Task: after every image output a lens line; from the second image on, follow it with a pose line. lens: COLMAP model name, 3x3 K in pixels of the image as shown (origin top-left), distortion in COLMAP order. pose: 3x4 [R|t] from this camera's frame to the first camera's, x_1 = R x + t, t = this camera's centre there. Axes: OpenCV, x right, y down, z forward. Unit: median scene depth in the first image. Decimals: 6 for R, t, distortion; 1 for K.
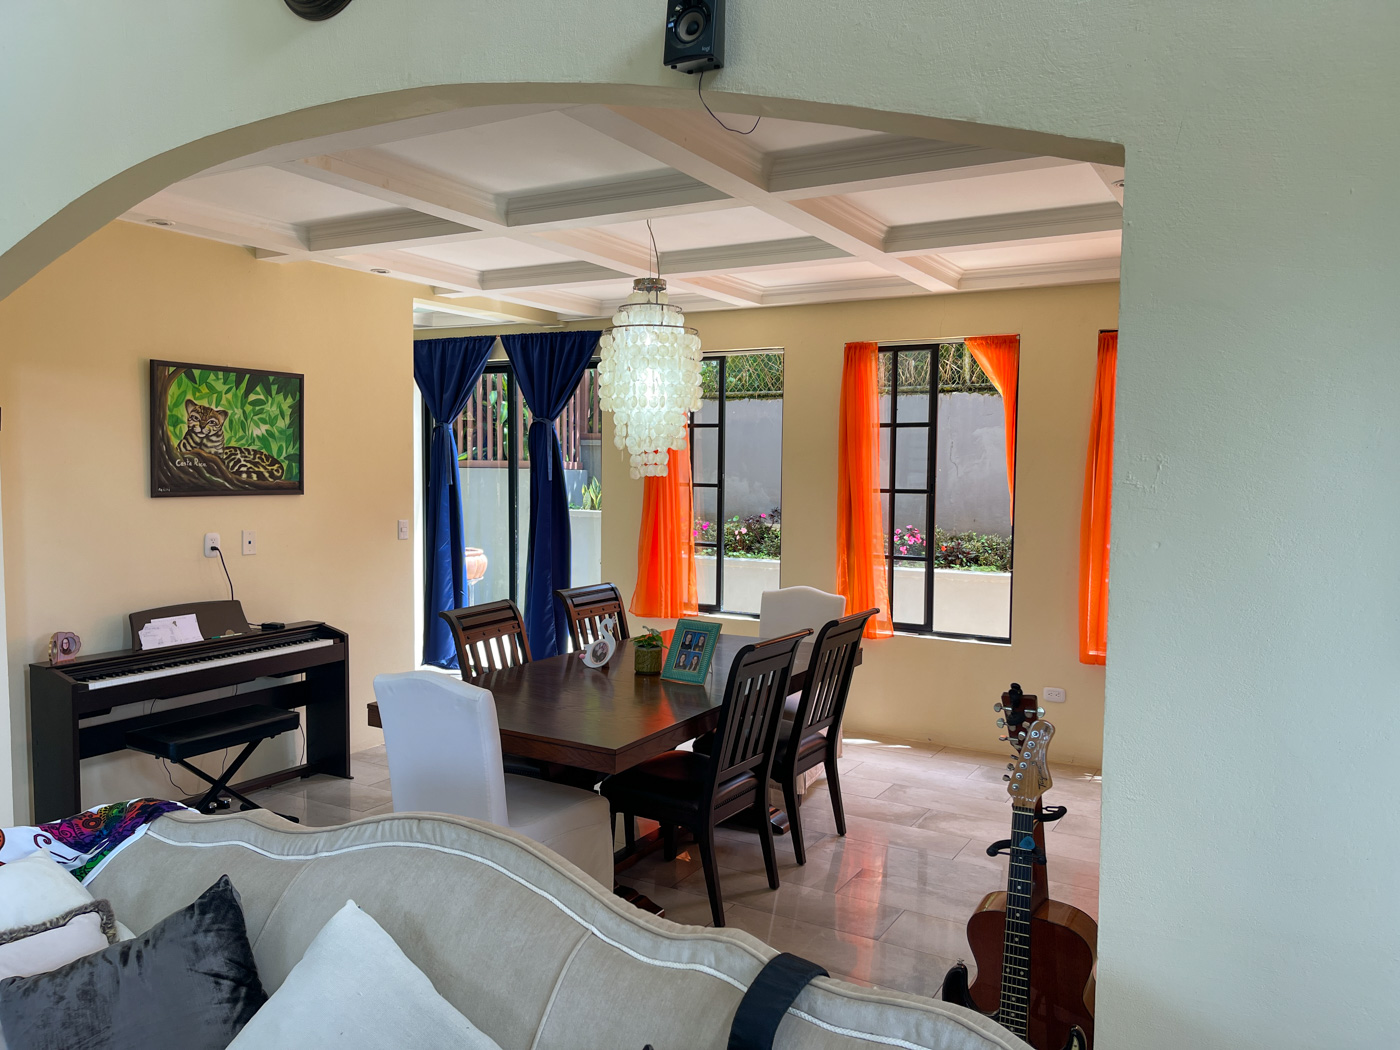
lens RADIAL K [[1052.2, 0, 700.2], [0, 1052.2, 531.4], [0, 0, 1]] dist [0.064450, -0.081333]
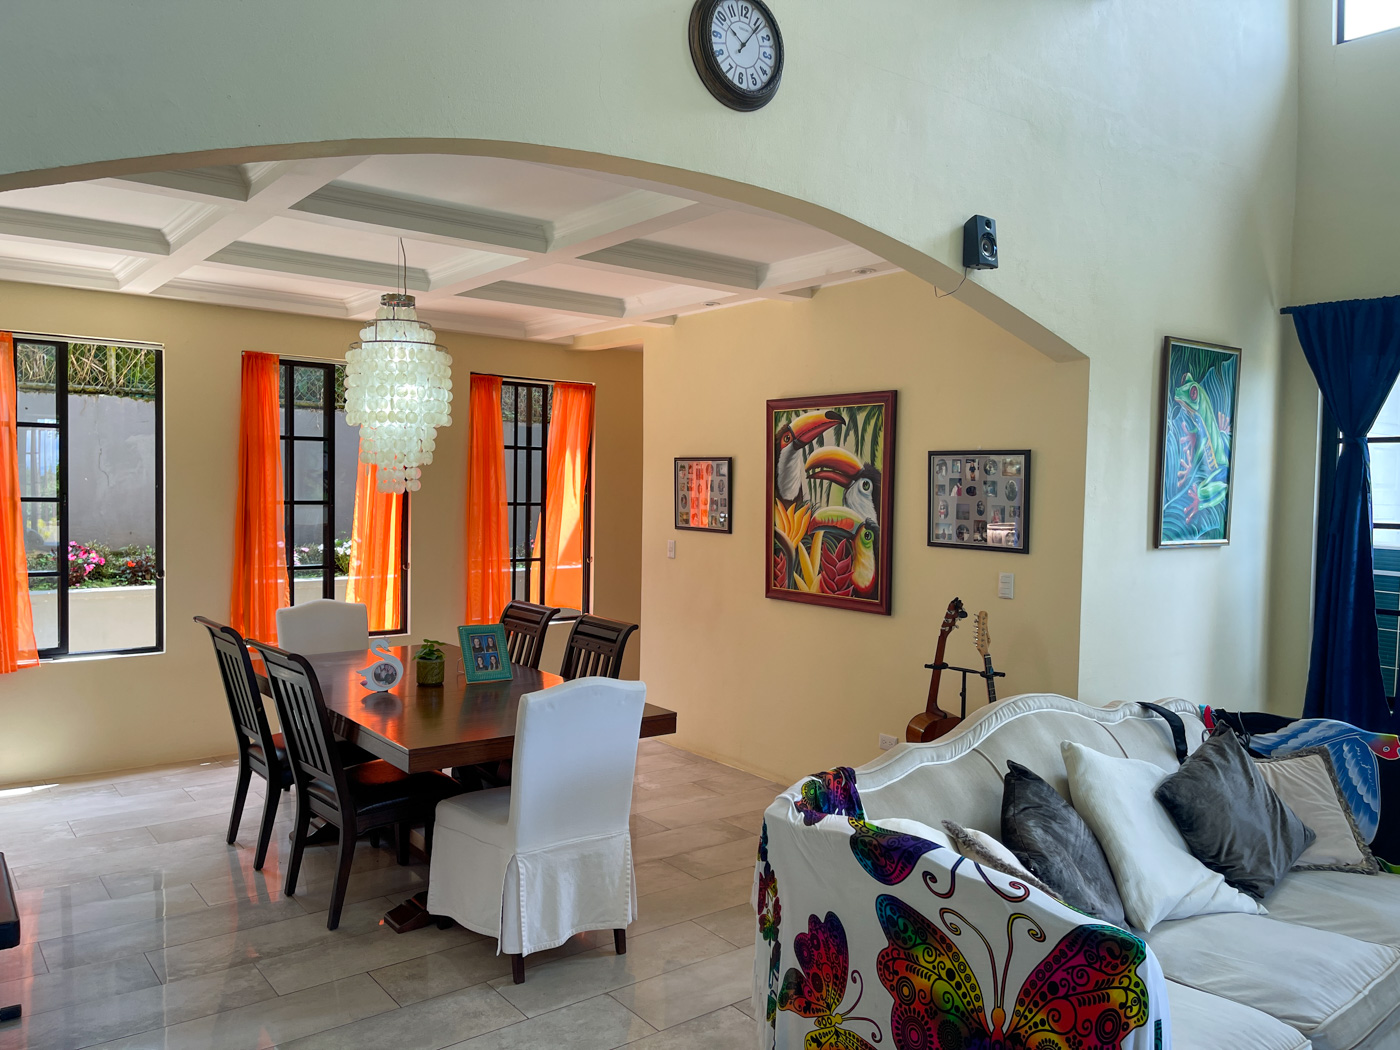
lens RADIAL K [[1052.2, 0, 694.0], [0, 1052.2, 529.7], [0, 0, 1]] dist [0.064450, -0.081333]
pose [[0.387828, -0.041843, 0.920782, -0.601794], [0.047276, 0.998557, 0.025465, -0.020394], [-0.920519, 0.033654, 0.389246, 0.250254]]
